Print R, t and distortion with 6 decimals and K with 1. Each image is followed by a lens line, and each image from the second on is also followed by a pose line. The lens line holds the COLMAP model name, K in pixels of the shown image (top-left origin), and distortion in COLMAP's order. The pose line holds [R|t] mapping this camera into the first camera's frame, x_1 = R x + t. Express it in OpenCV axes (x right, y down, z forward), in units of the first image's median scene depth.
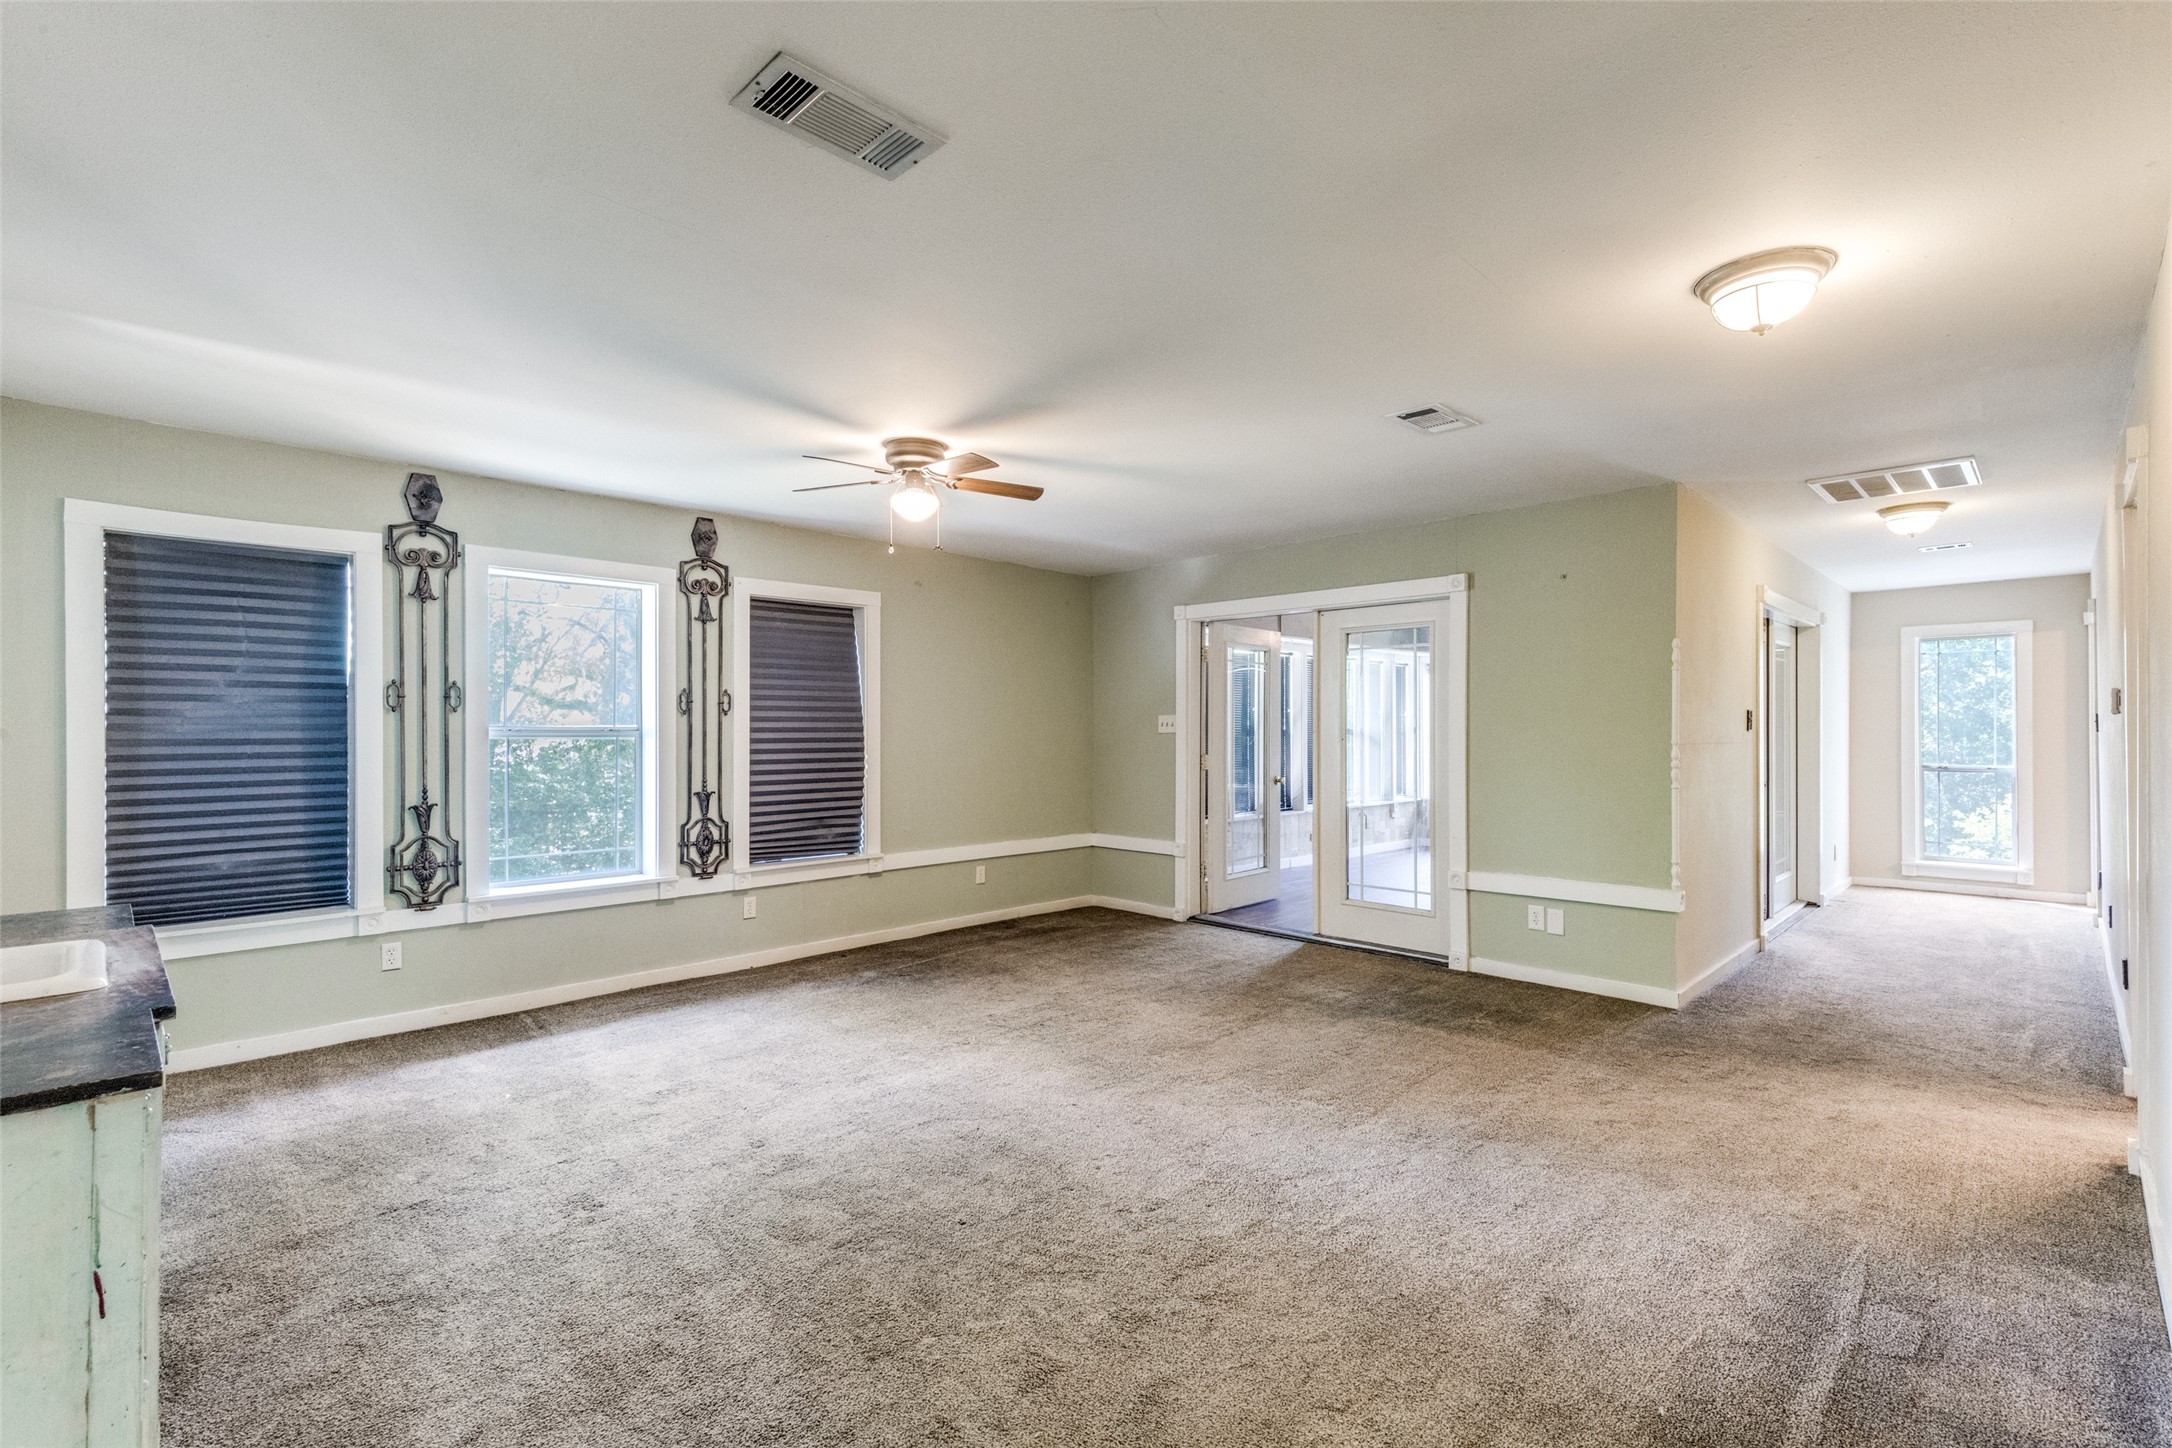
lens RADIAL K [[952.7, 0, 1086.0], [0, 952.7, 724.0], [0, 0, 1]] dist [-0.000643, -0.000044]
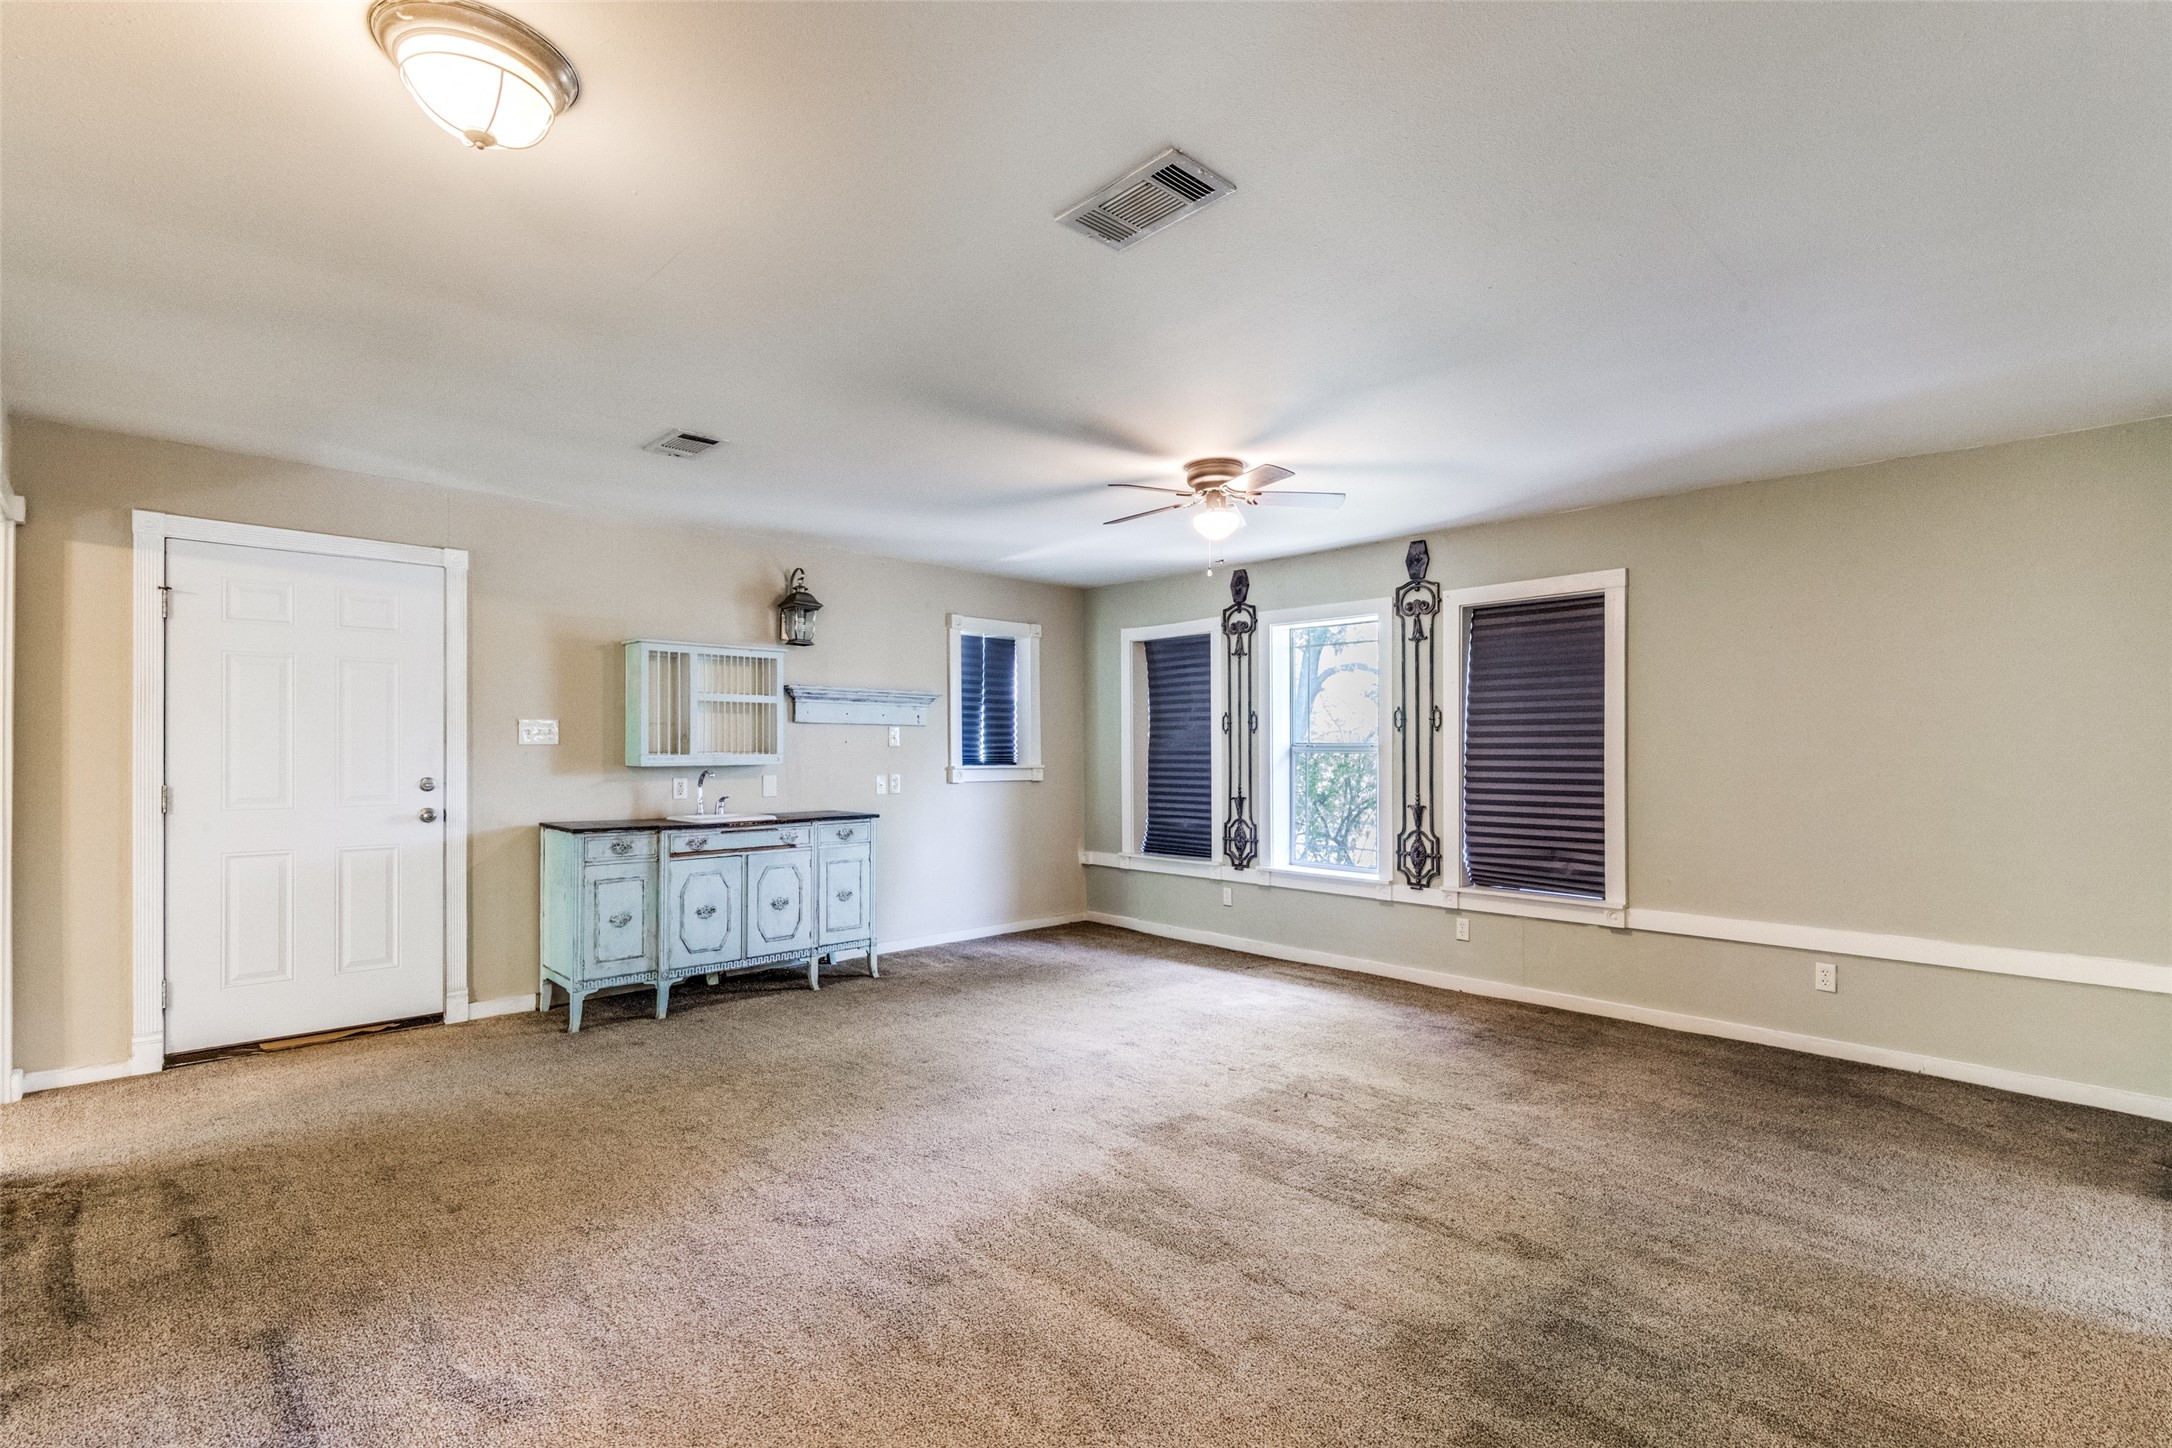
lens RADIAL K [[986.7, 0, 1107.3], [0, 986.7, 735.4], [0, 0, 1]] dist [0.000672, 0.000008]
pose [[-0.001408, -0.009575, -0.999953, 0.682243], [0.006829, 0.999931, -0.009585, 0.003202], [0.999976, -0.006842, -0.001343, 0.673883]]
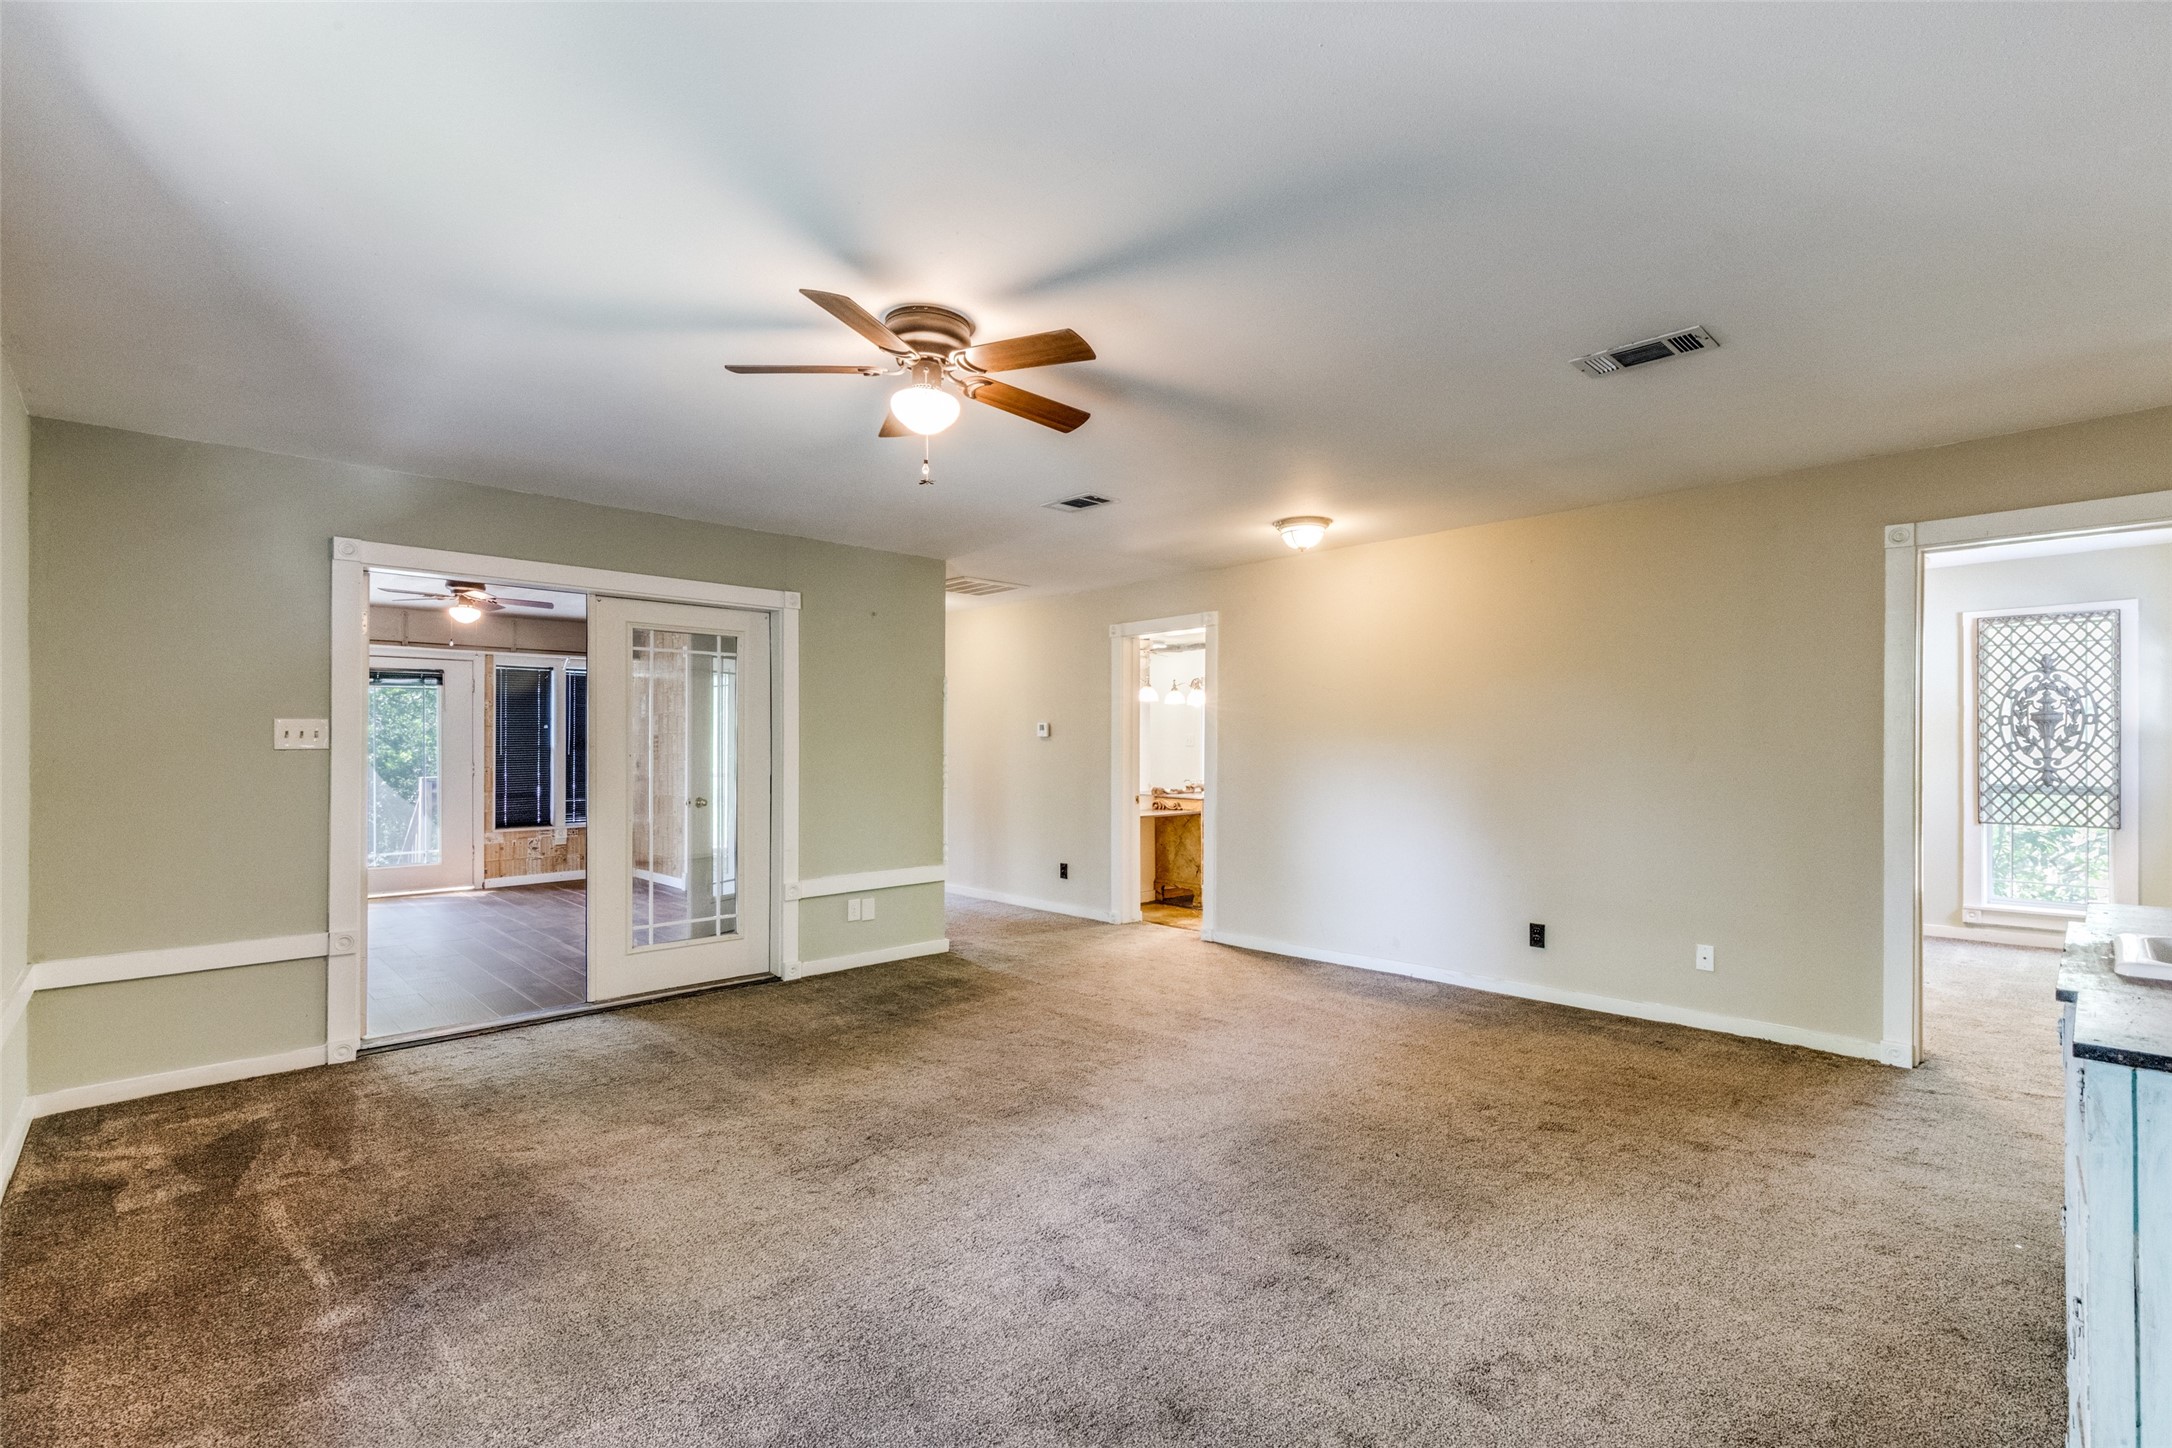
lens RADIAL K [[986.7, 0, 1107.3], [0, 986.7, 735.4], [0, 0, 1]] dist [0.000672, 0.000008]
pose [[0.011939, 0.011515, 0.999862, -0.669033], [-0.005592, 0.999919, -0.011449, 0.006928], [-0.999913, -0.005454, 0.012003, 0.654295]]
